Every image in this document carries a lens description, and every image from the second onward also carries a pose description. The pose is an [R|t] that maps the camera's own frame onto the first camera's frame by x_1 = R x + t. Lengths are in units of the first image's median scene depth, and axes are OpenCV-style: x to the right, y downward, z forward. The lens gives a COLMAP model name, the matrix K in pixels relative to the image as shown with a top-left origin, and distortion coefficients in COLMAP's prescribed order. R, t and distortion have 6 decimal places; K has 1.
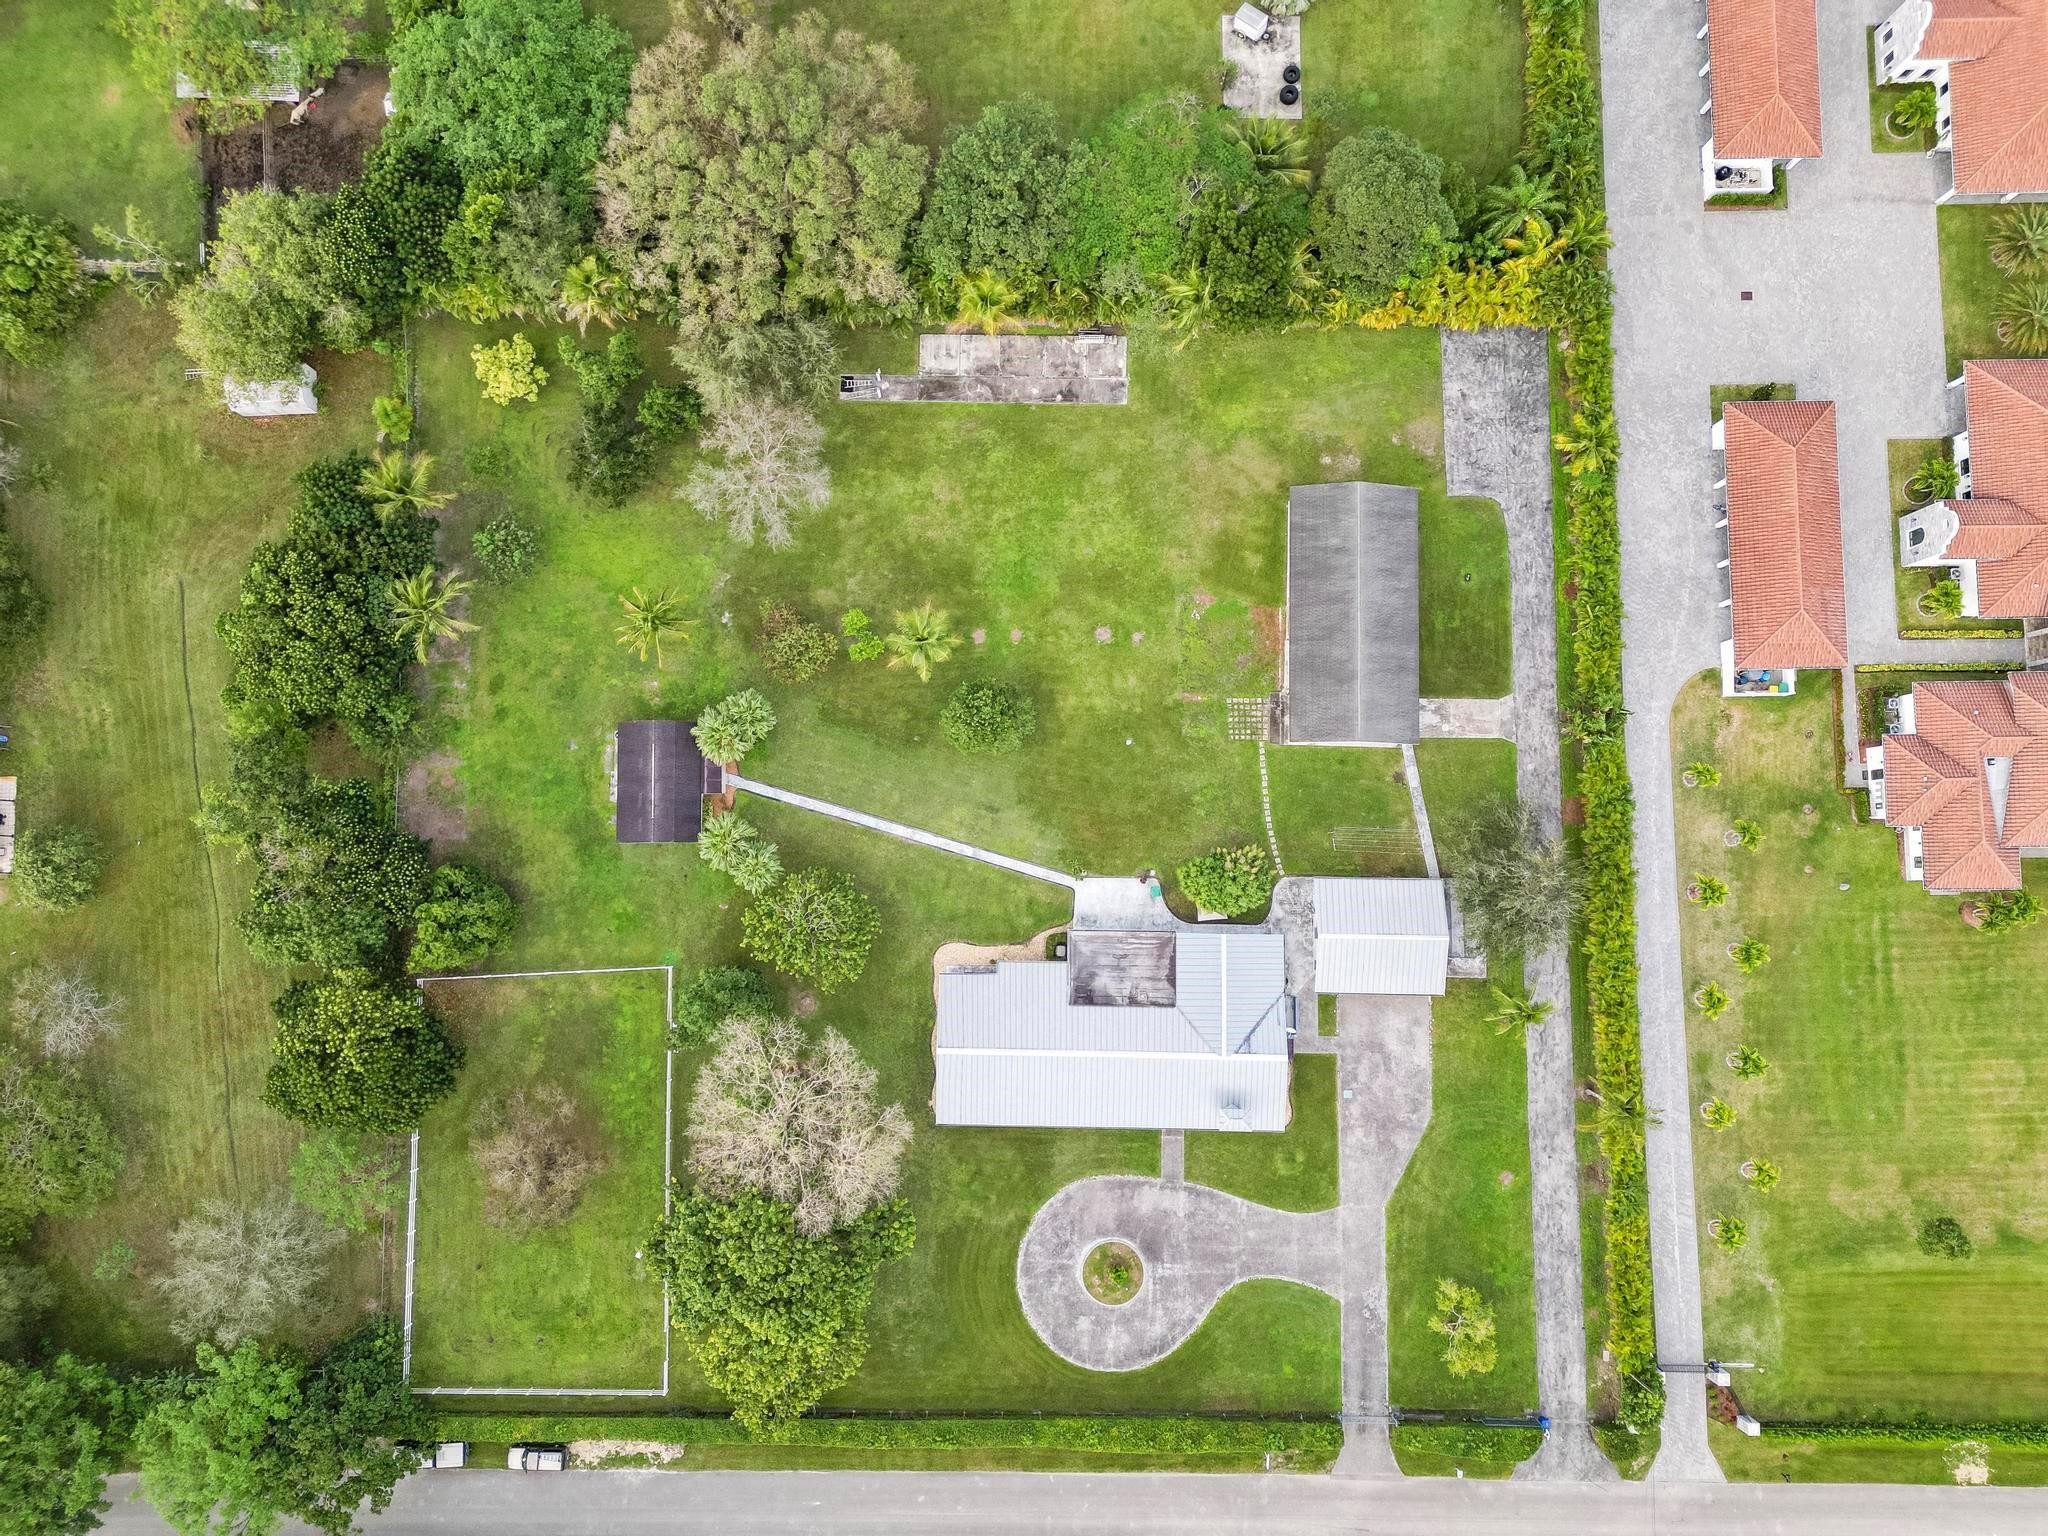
lens RADIAL K [[1447.1, 0, 1010.1], [0, 1447.1, 763.8], [0, 0, 1]] dist [0.081036, -0.087667]
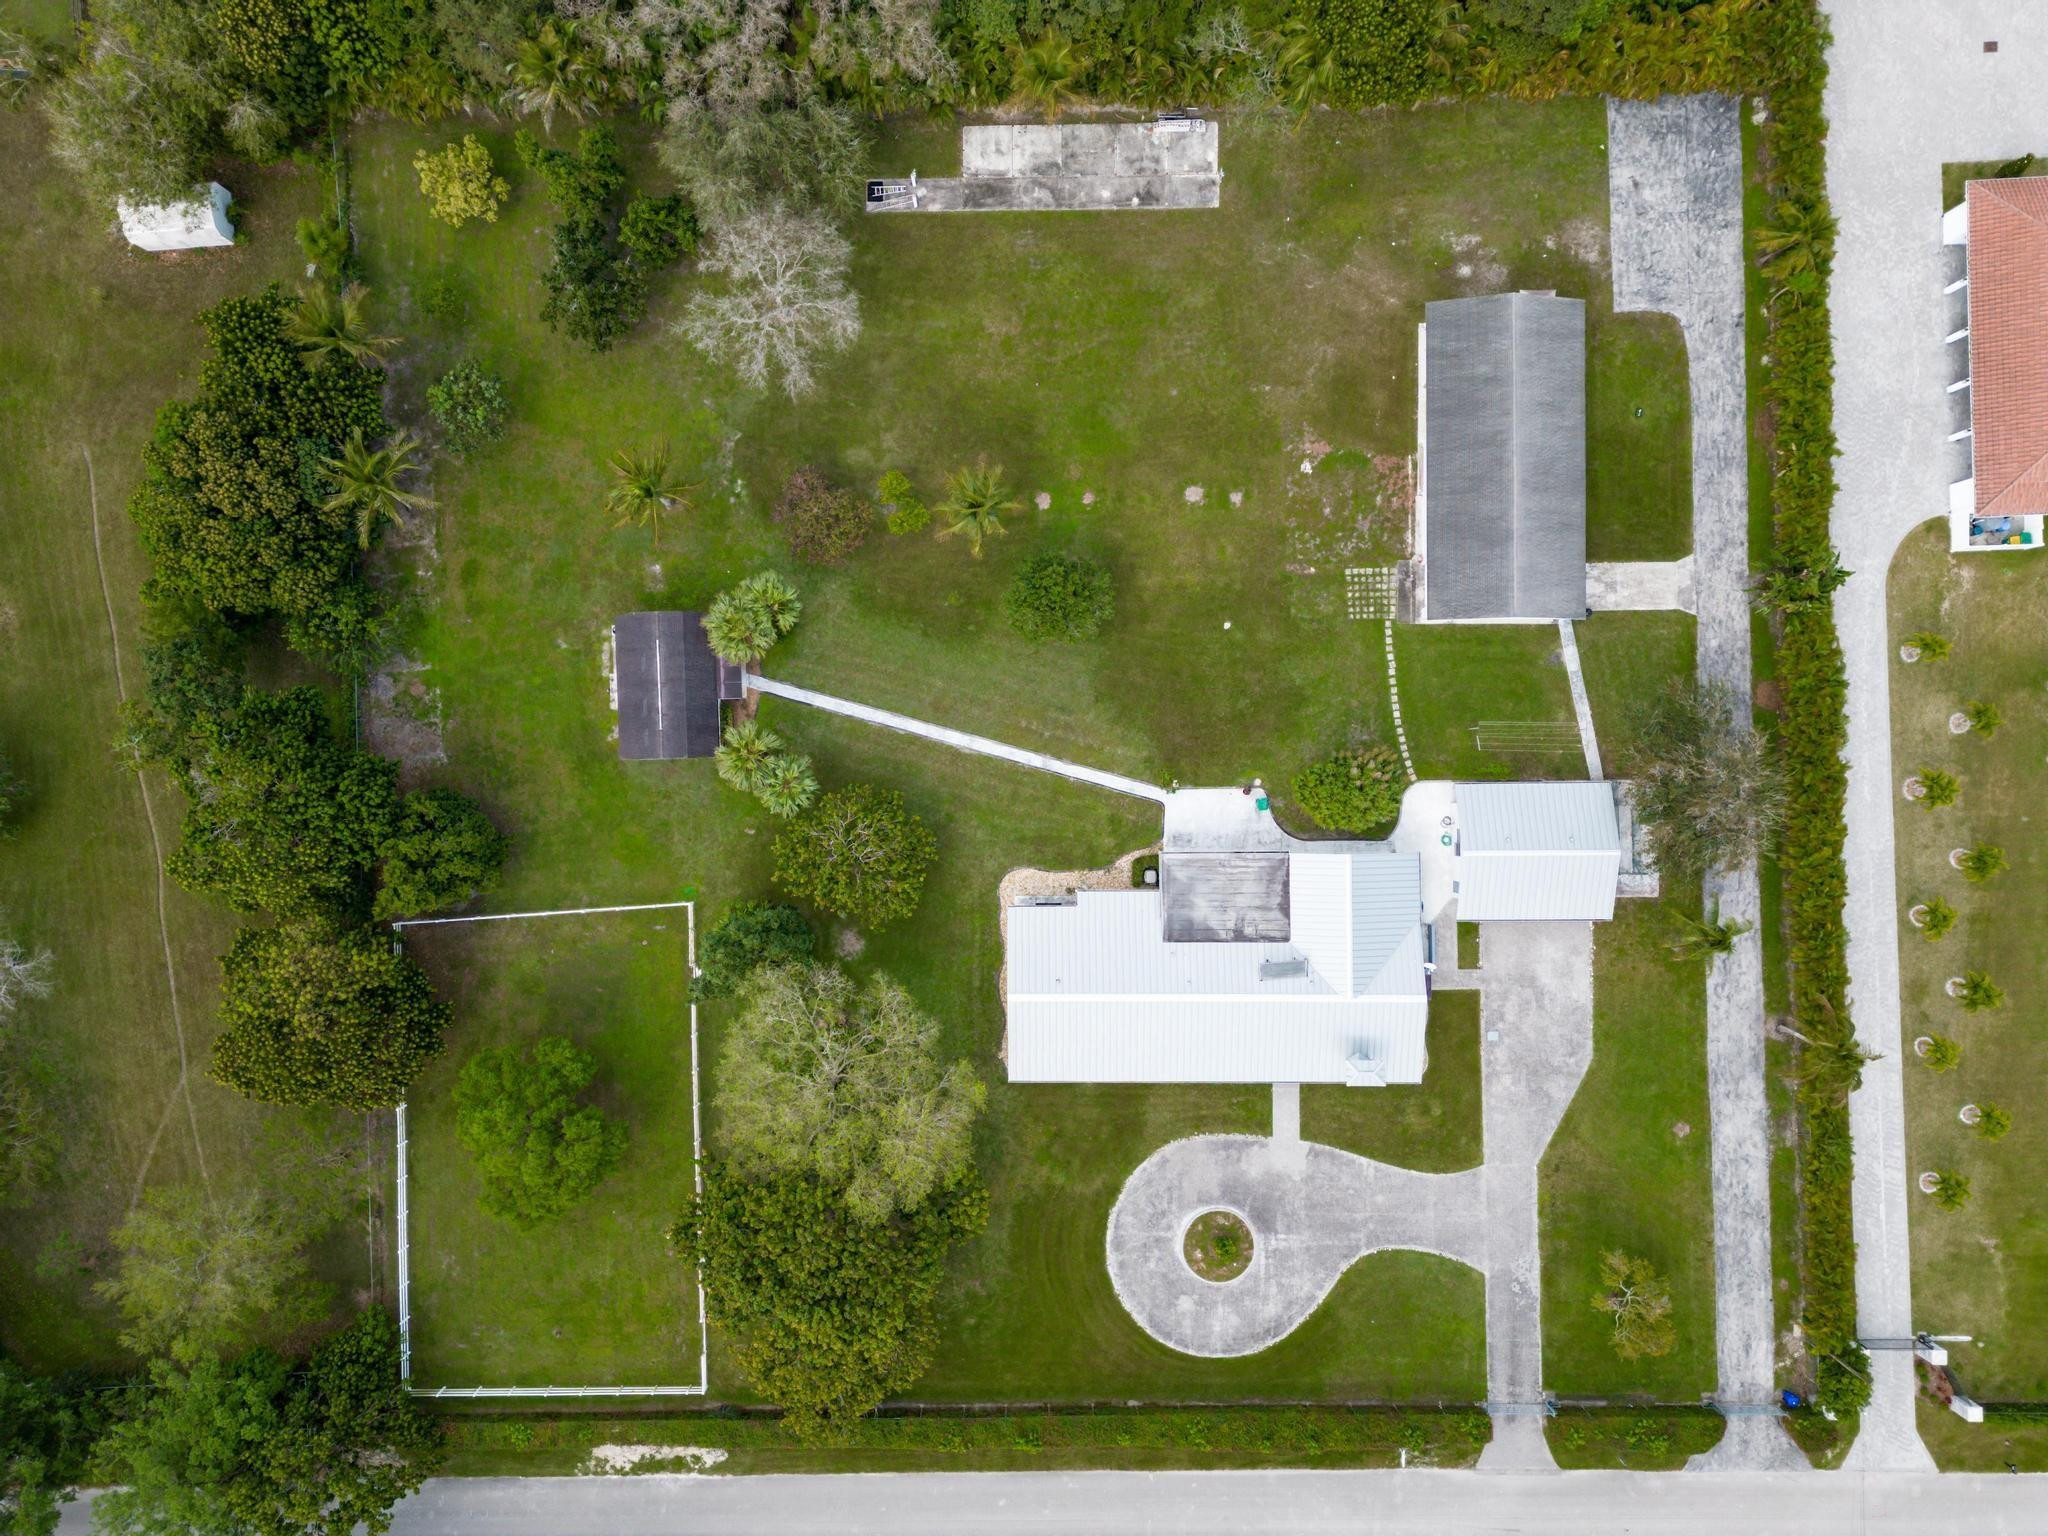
lens RADIAL K [[1424.3, 0, 1022.0], [0, 1424.3, 770.8], [0, 0, 1]] dist [0.081979, -0.080906]
pose [[0.999680, -0.021774, -0.012867, -0.027881], [0.022747, 0.996455, 0.080990, -0.000967], [0.011057, -0.081257, 0.996632, 0.178908]]
